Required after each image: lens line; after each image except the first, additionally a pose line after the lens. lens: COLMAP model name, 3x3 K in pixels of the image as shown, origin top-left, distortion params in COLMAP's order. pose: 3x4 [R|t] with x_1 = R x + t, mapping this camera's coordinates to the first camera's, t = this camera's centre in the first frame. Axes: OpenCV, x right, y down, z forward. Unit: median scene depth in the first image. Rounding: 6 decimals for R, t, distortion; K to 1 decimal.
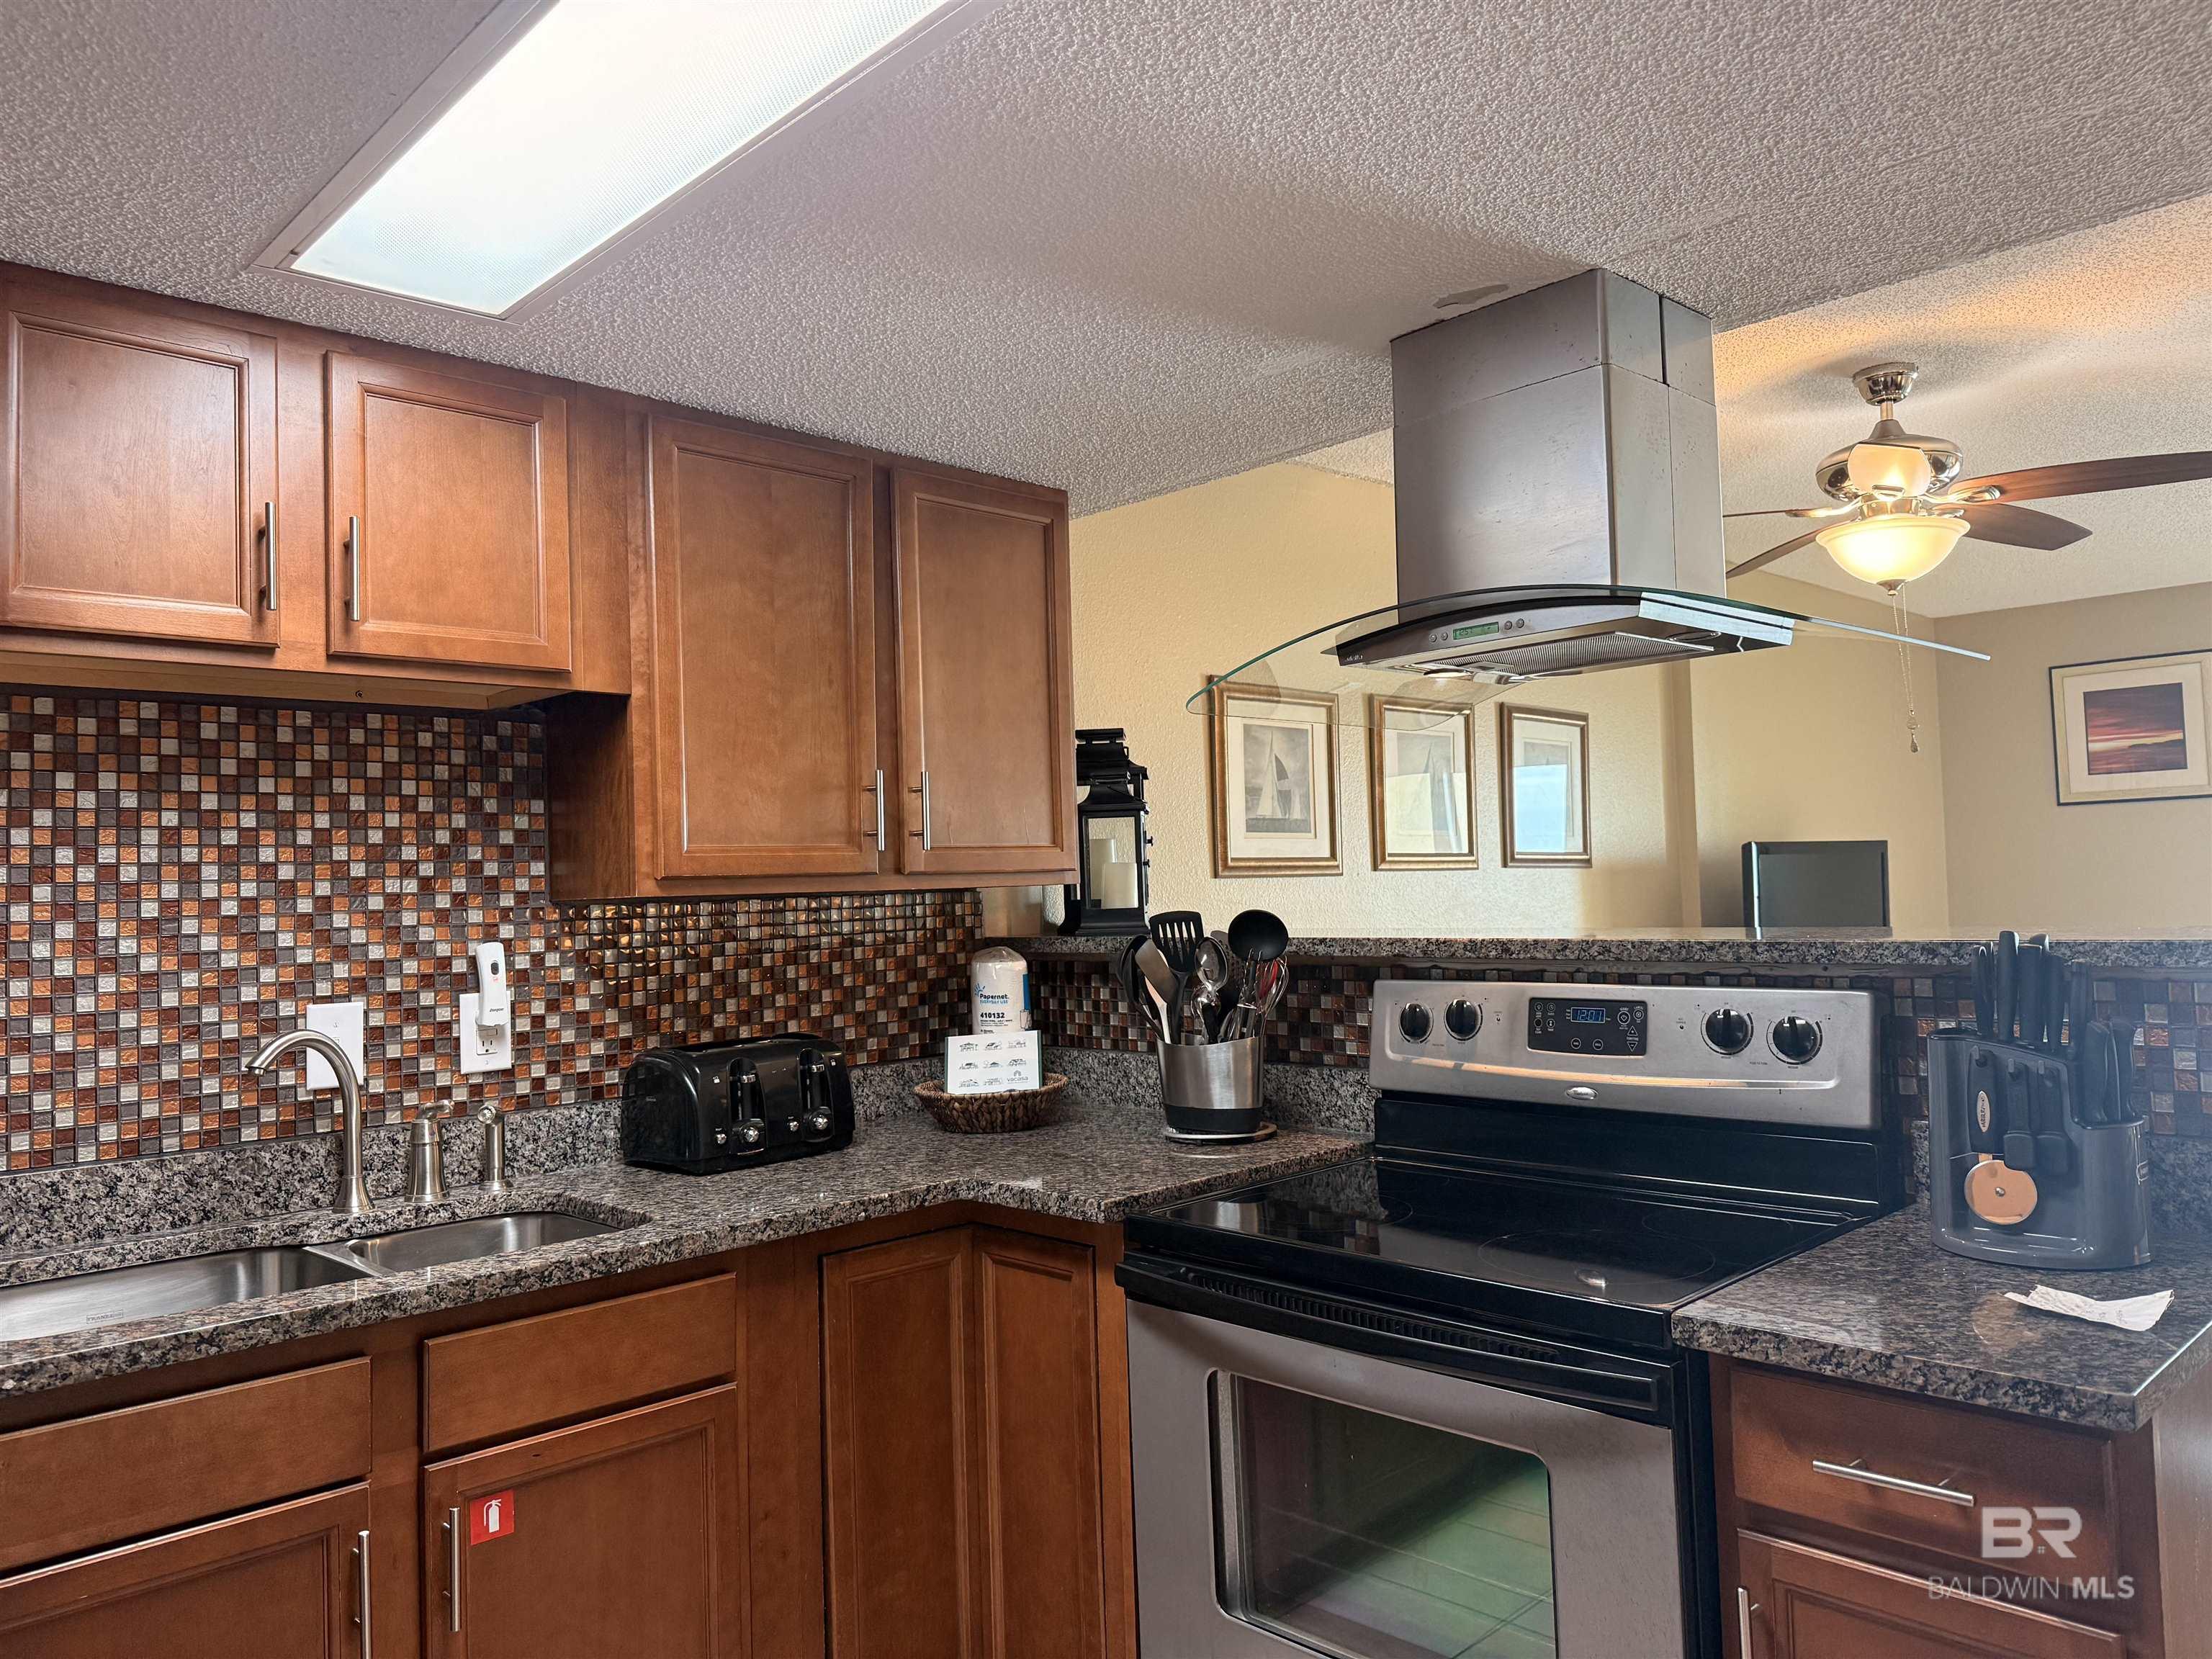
lens RADIAL K [[1553.4, 0, 1106.0], [0, 1553.4, 829.5], [0, 0, 1]] dist [0.044499, -0.066877]
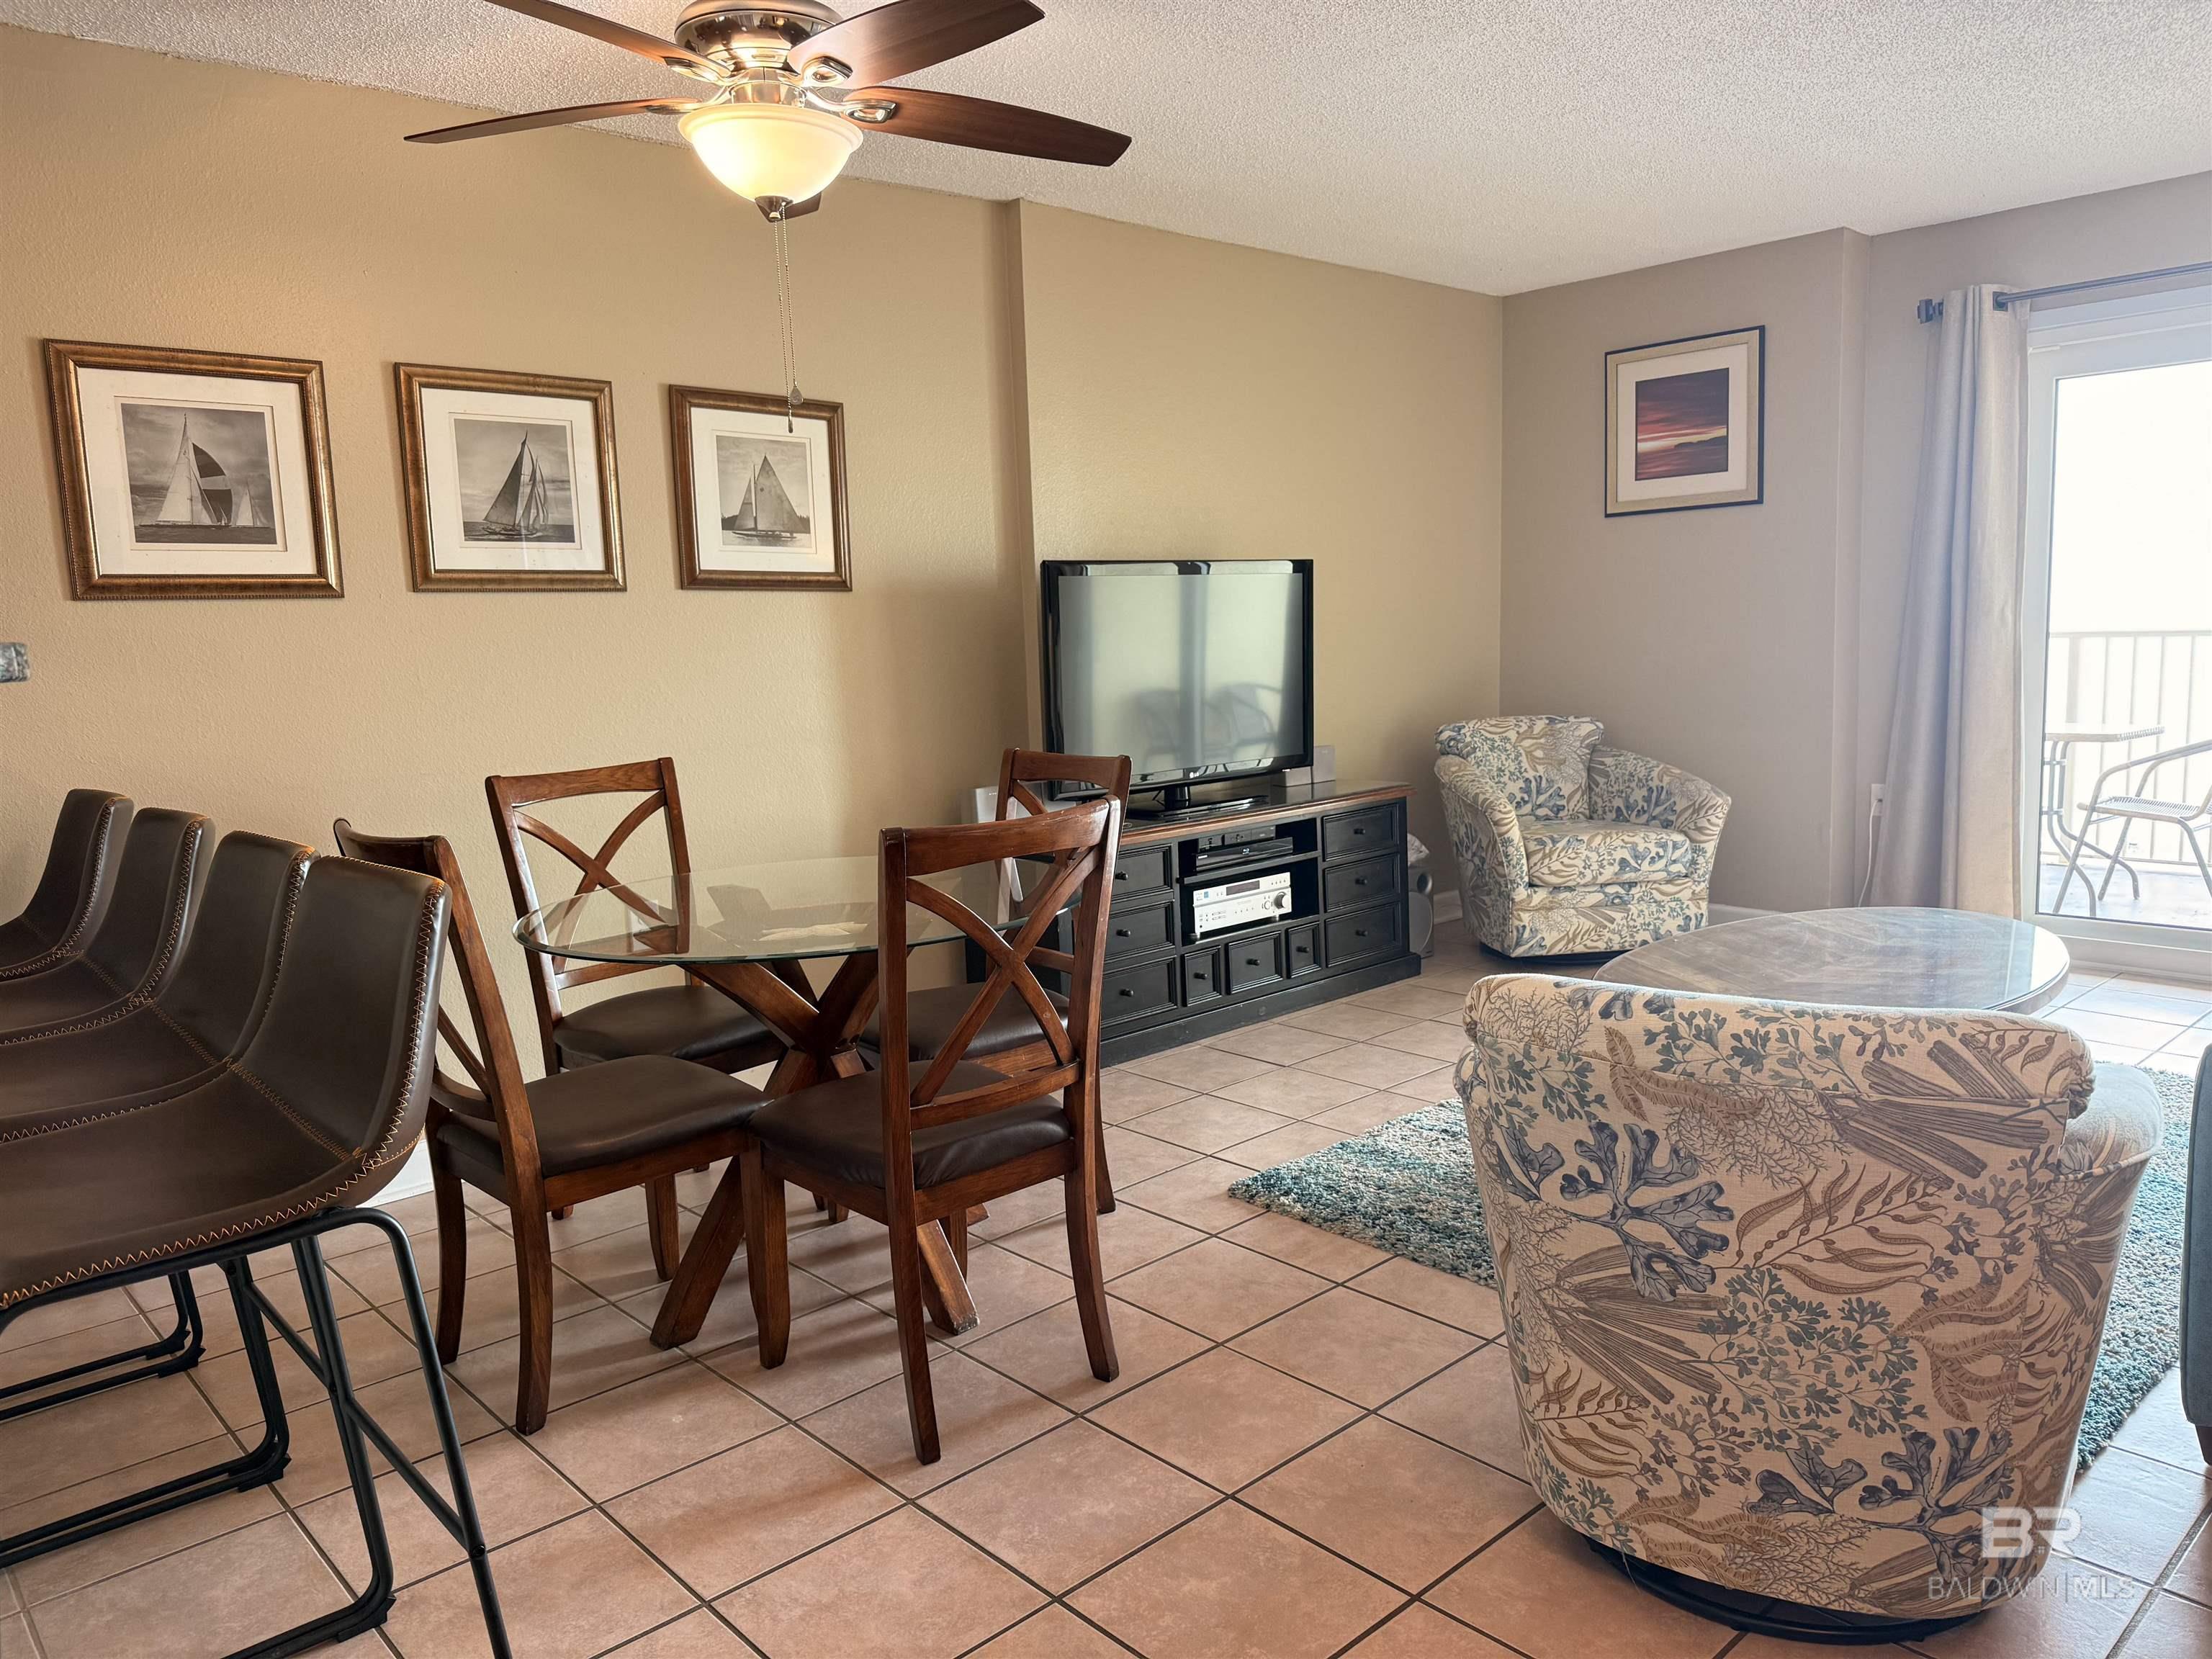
lens RADIAL K [[1553.4, 0, 1106.0], [0, 1553.4, 829.5], [0, 0, 1]] dist [0.044499, -0.066877]
pose [[0.999930, -0.001817, -0.011681, 0.961012], [0.003797, 0.985130, 0.171766, 0.017497], [0.011196, -0.171798, 0.985069, 0.297533]]
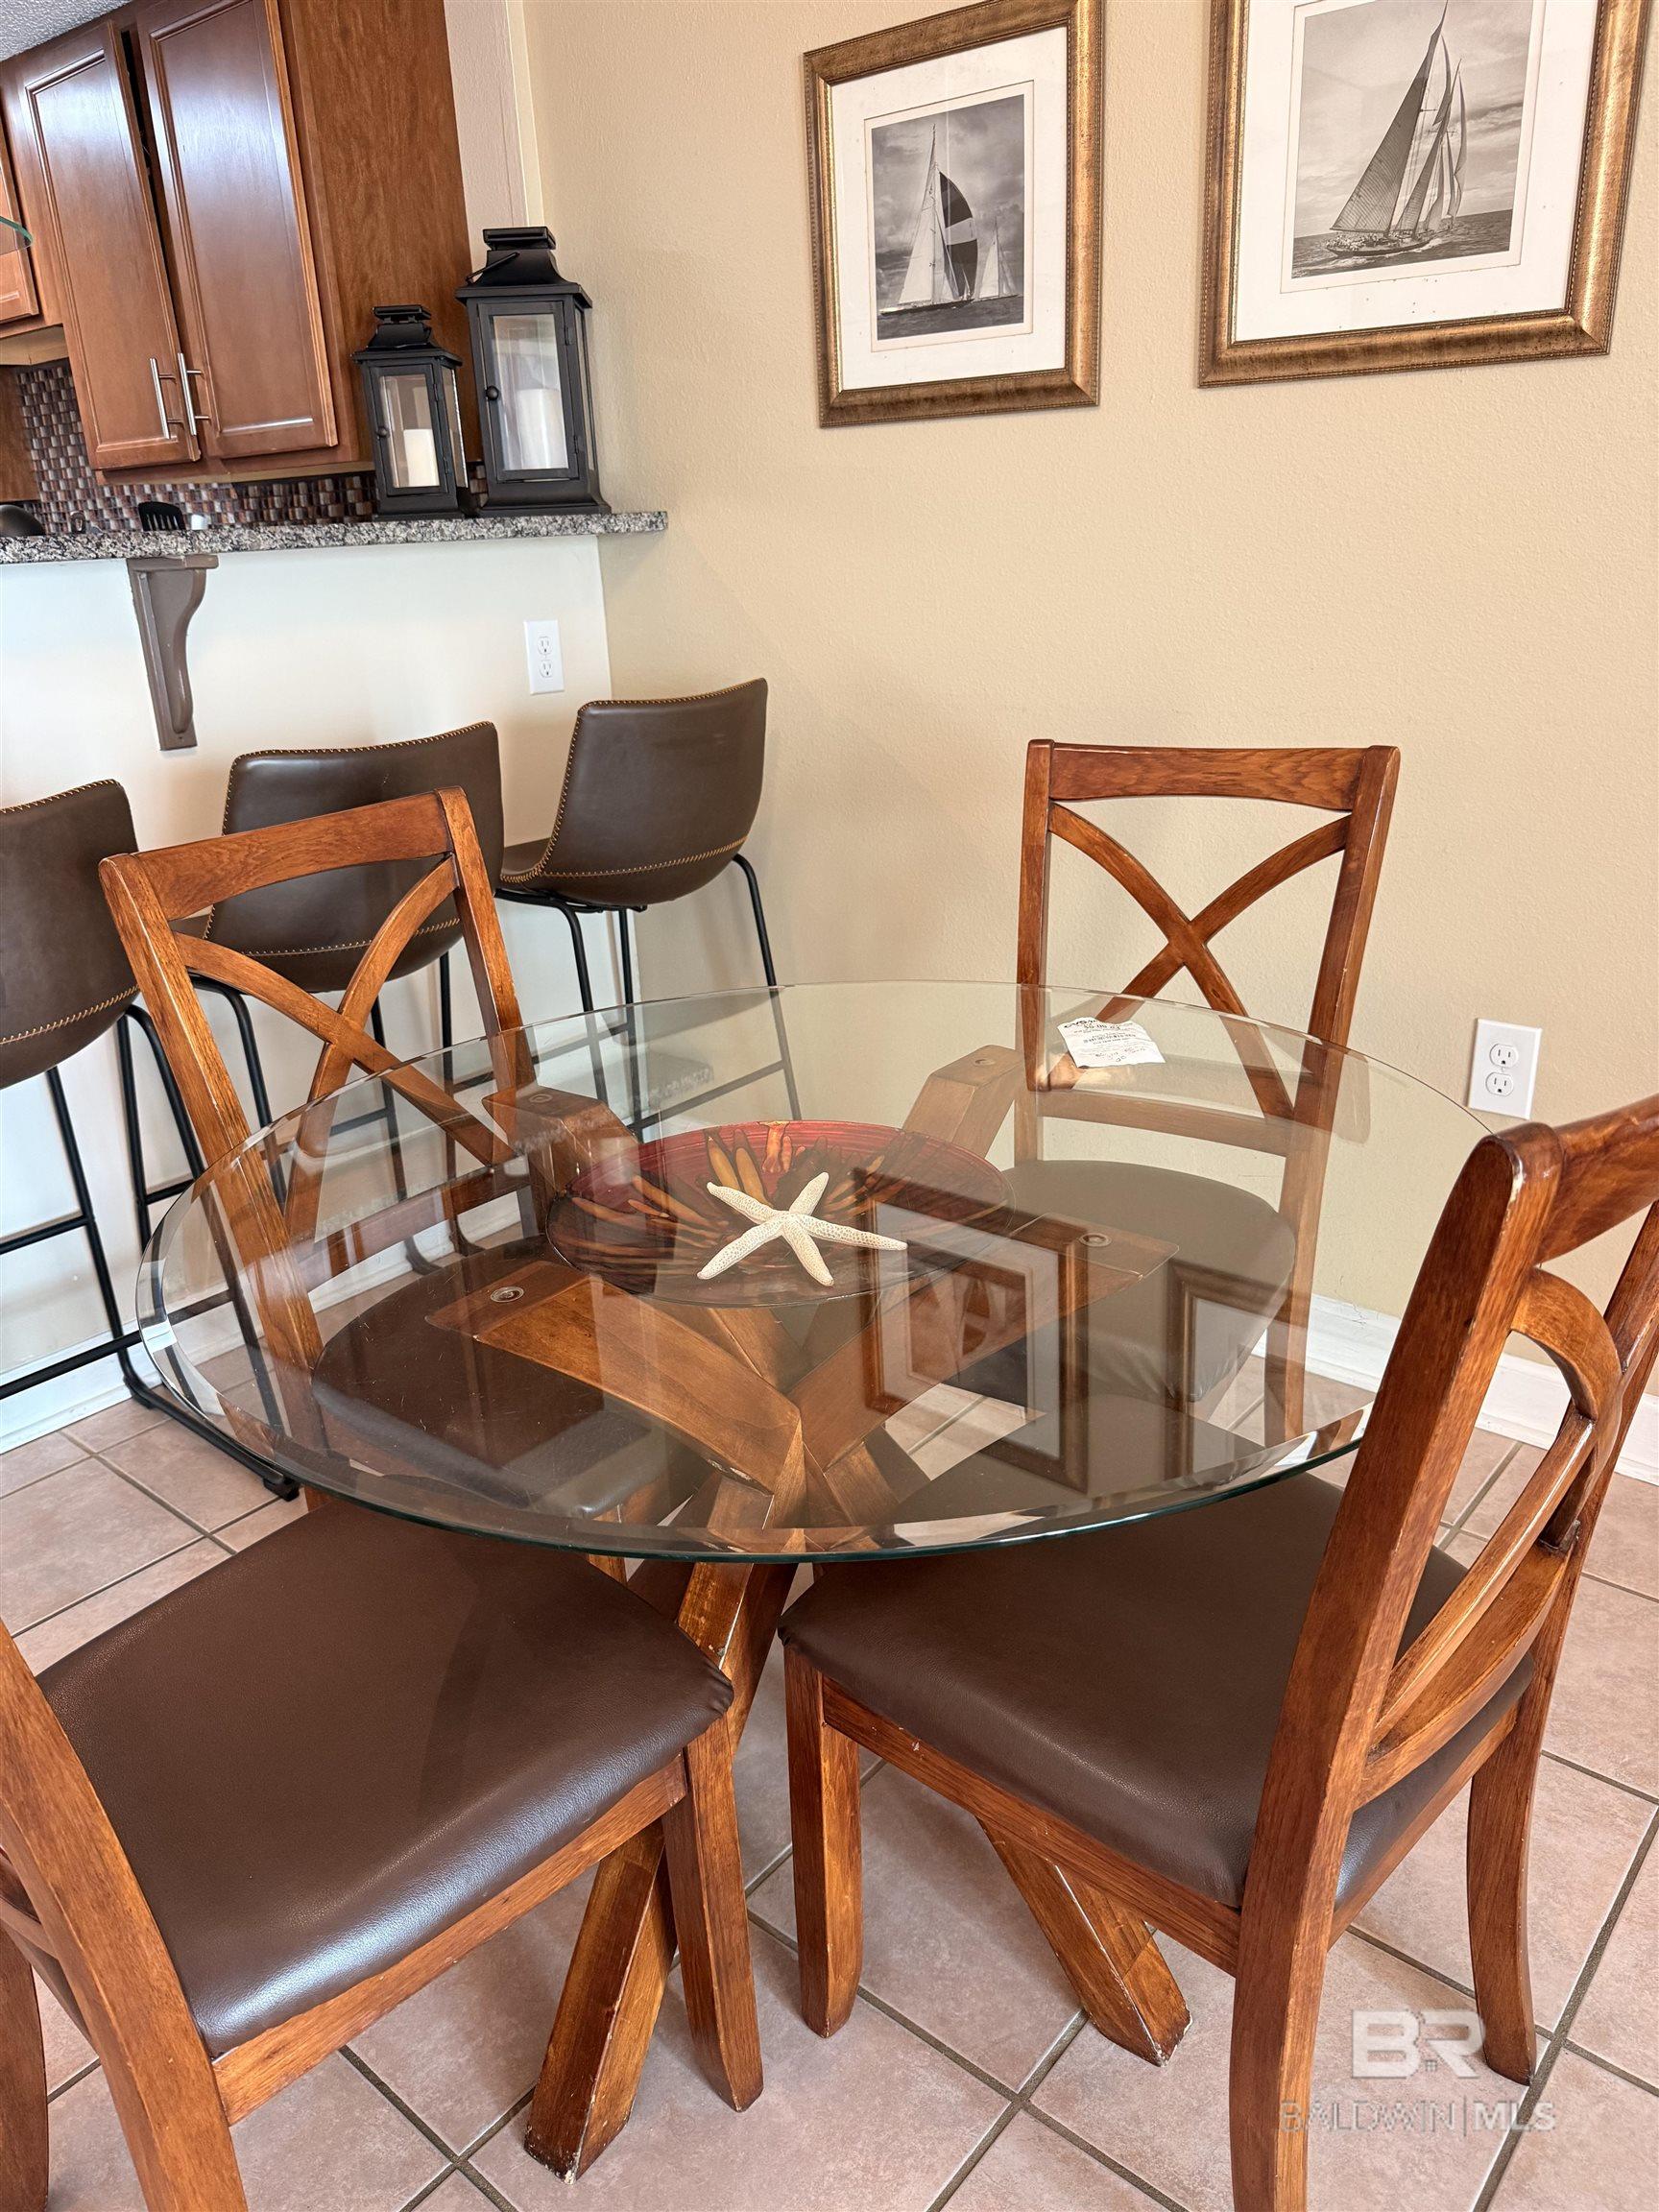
lens RADIAL K [[1553.4, 0, 829.5], [0, 1553.4, 1106.0], [0, 0, 1]] dist [0.044499, -0.066877]
pose [[0.091541, 0.379924, -0.920477, 1.207232], [0.077292, 0.918859, 0.386942, 0.061168], [0.992797, -0.106567, 0.054748, 1.470906]]
